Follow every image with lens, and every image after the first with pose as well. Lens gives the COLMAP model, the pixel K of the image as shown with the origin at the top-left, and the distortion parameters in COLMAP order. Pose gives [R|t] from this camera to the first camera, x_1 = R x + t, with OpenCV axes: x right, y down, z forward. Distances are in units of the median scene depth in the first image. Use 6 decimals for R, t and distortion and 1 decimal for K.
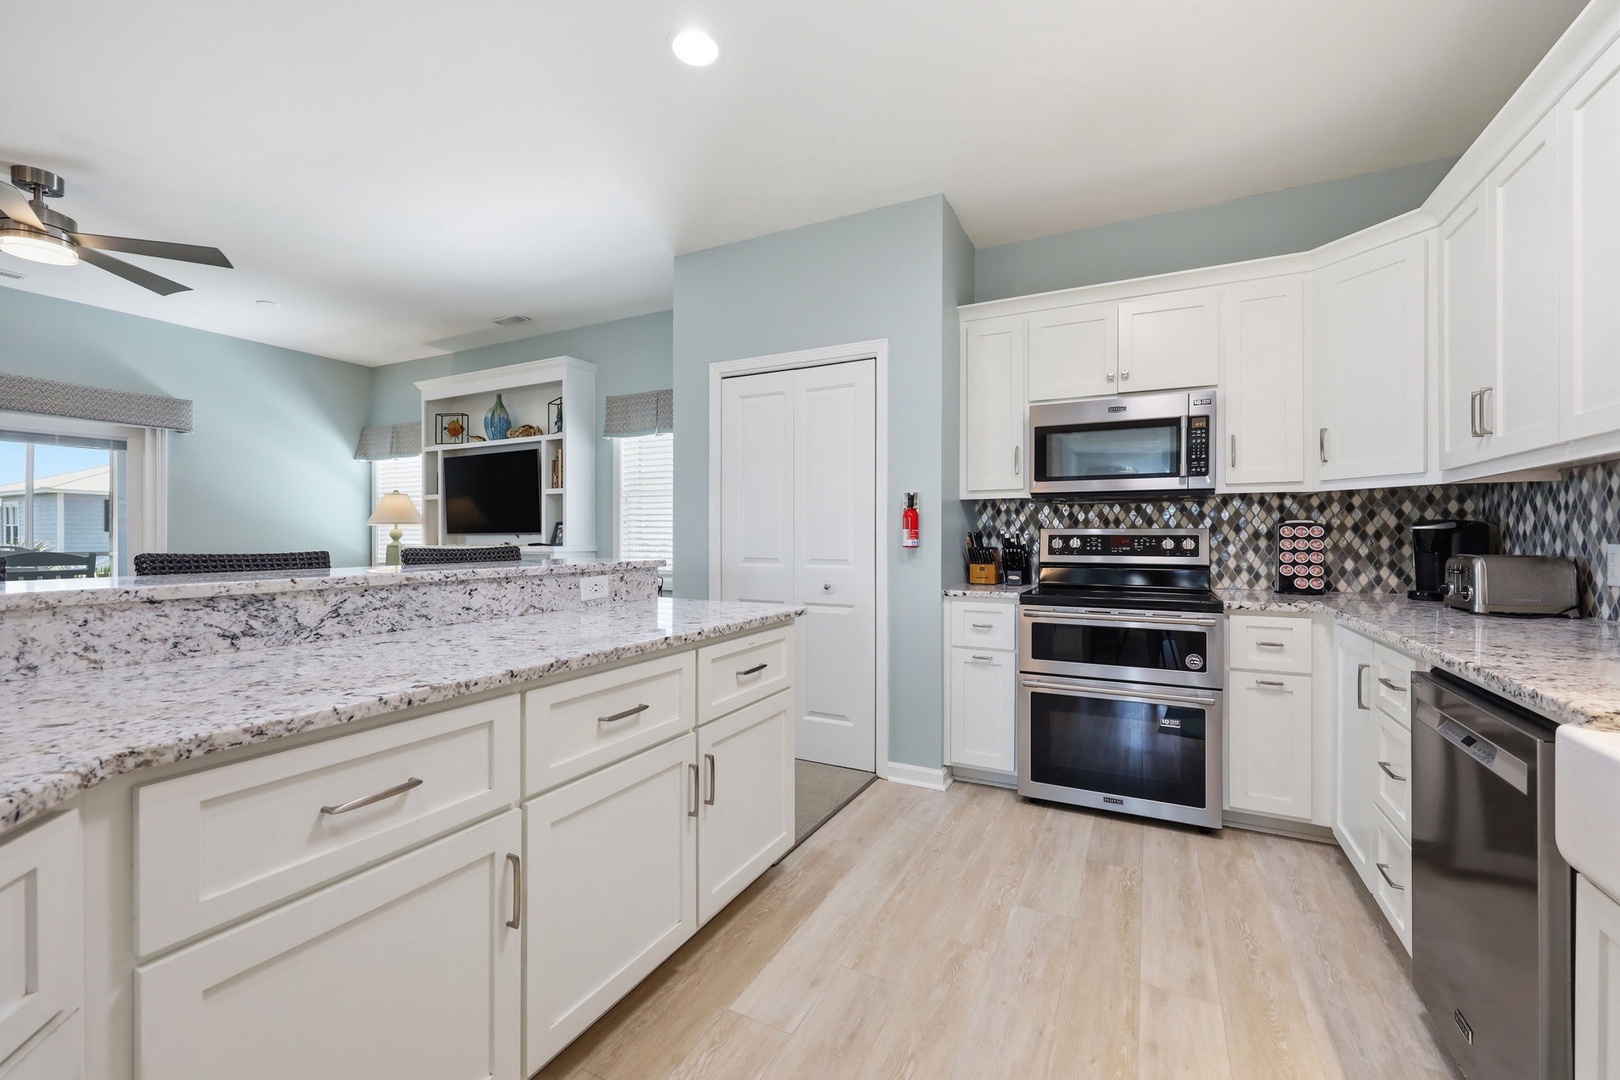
lens RADIAL K [[661.5, 0, 821.2], [0, 661.5, 535.9], [0, 0, 1]] dist [-0.000575, 0.000254]
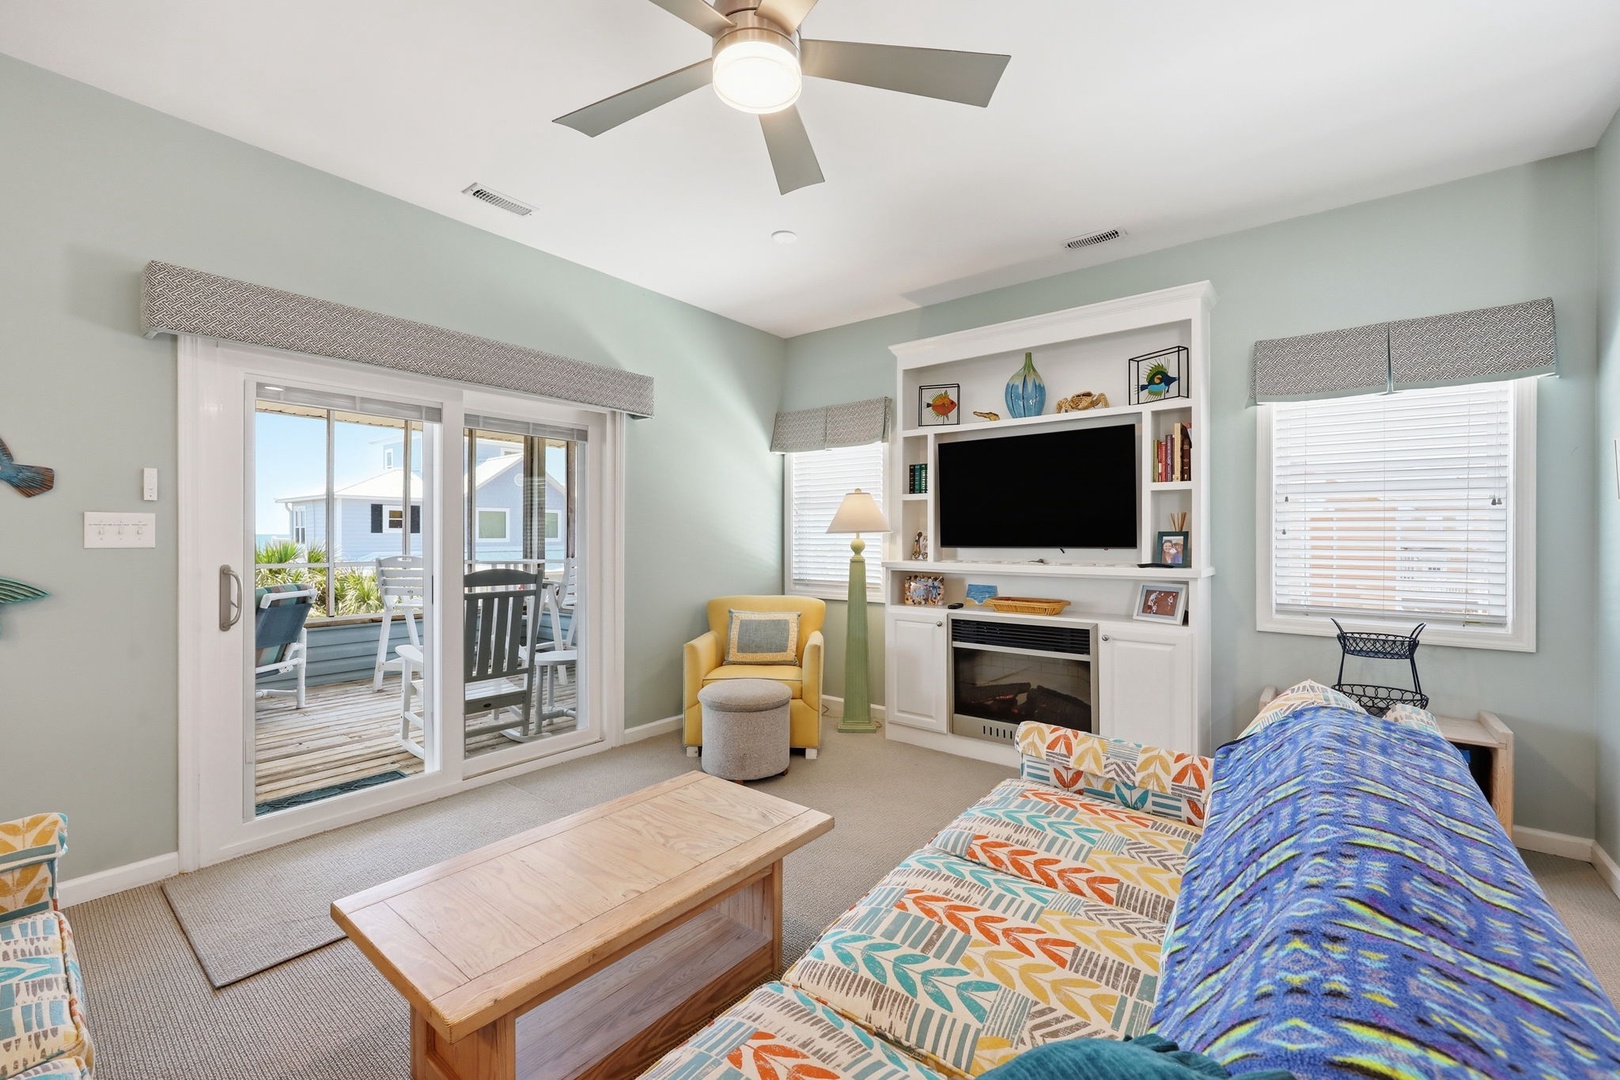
lens RADIAL K [[661.5, 0, 801.6], [0, 661.5, 527.3], [0, 0, 1]] dist [-0.000575, 0.000254]
pose [[0.977355, 0.001450, -0.211602, -1.413838], [-0.003257, 0.999961, -0.008191, -0.044901], [0.211582, 0.008695, 0.977321, 0.607517]]
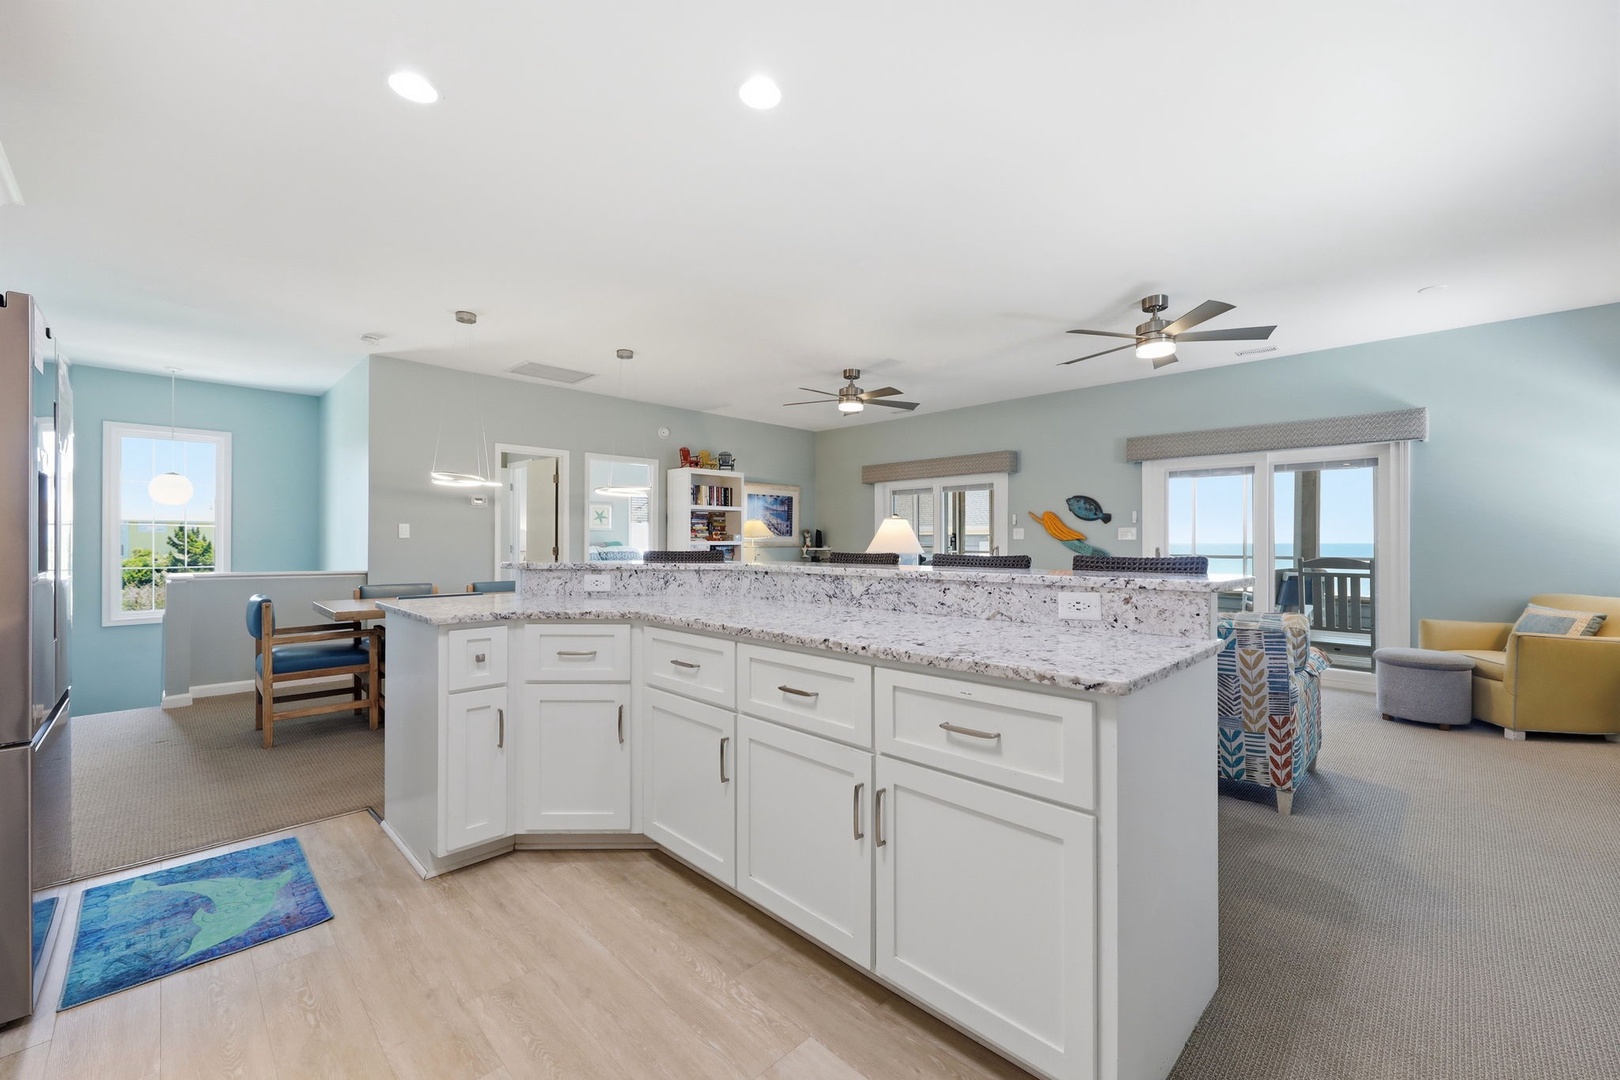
lens RADIAL K [[661.5, 0, 824.6], [0, 661.5, 540.0], [0, 0, 1]] dist [-0.000575, 0.000254]
pose [[-0.317462, -0.004466, -0.948260, 0.623315], [-0.001375, 0.999990, -0.004249, -0.001155], [0.948270, -0.000045, -0.317465, 1.077401]]
